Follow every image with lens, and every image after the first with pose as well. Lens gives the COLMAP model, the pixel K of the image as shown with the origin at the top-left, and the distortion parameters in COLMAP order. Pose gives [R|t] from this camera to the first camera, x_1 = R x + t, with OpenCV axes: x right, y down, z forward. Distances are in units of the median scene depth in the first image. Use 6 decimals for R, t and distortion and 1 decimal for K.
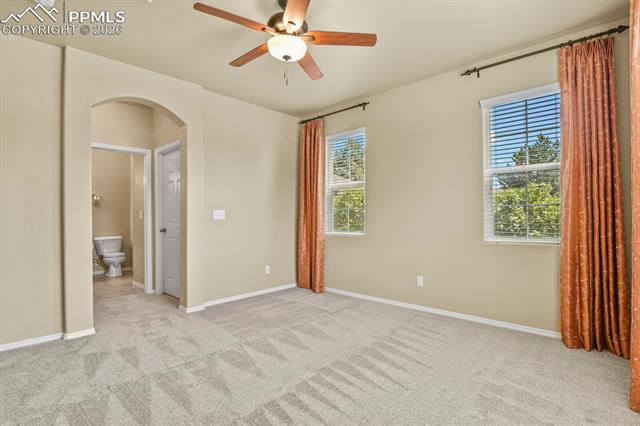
lens RADIAL K [[312.6, 0, 322.9], [0, 312.6, 211.7], [0, 0, 1]] dist [-0.006043, -0.009381]
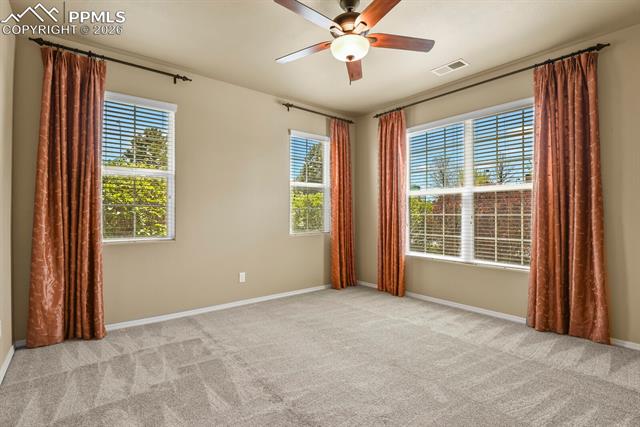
lens RADIAL K [[312.6, 0, 317.5], [0, 312.6, 216.0], [0, 0, 1]] dist [-0.006043, -0.009381]
pose [[0.143731, 0.004167, 0.989608, -0.703137], [-0.017064, 0.999853, -0.001732, 0.012540], [-0.989470, -0.016638, 0.143780, 0.601773]]
